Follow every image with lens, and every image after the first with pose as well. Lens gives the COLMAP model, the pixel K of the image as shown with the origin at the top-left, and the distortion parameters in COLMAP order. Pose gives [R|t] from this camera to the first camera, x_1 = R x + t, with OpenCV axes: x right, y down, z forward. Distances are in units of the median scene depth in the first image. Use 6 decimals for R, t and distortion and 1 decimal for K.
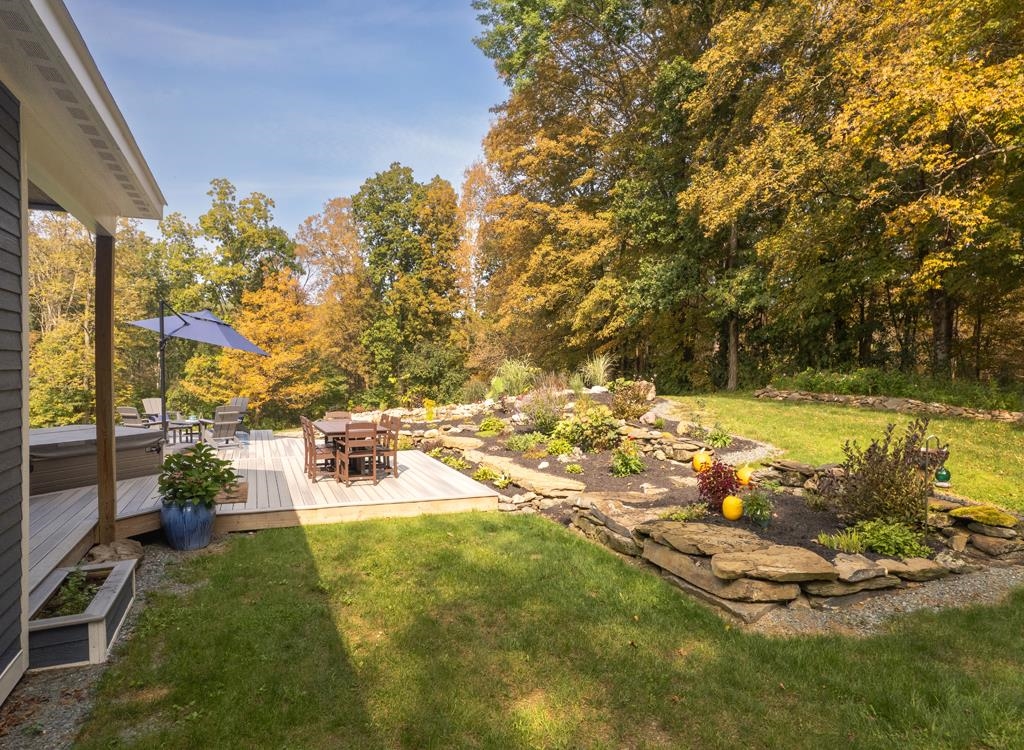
lens RADIAL K [[671.8, 0, 494.4], [0, 671.8, 373.7], [0, 0, 1]] dist [-0.053383, 0.096735]
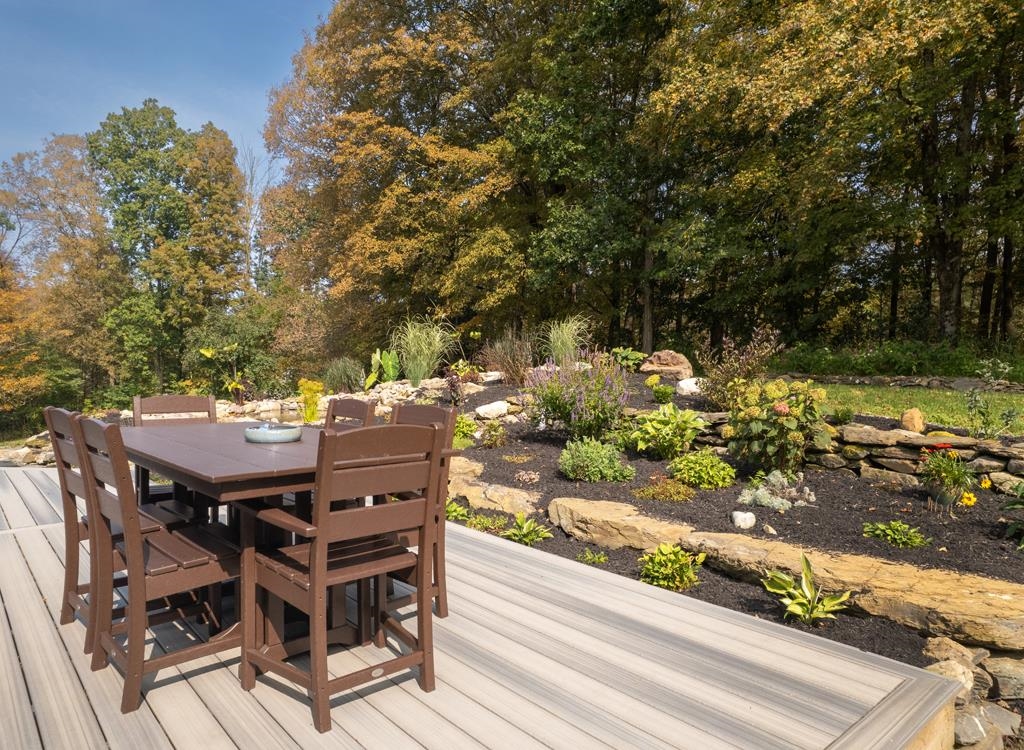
lens RADIAL K [[671.8, 0, 494.4], [0, 671.8, 373.7], [0, 0, 1]] dist [-0.053383, 0.096735]
pose [[0.940516, 0.000766, 0.339748, -0.035375], [-0.001847, 0.999994, 0.002857, 0.007290], [-0.339744, -0.003315, 0.940512, 0.119249]]
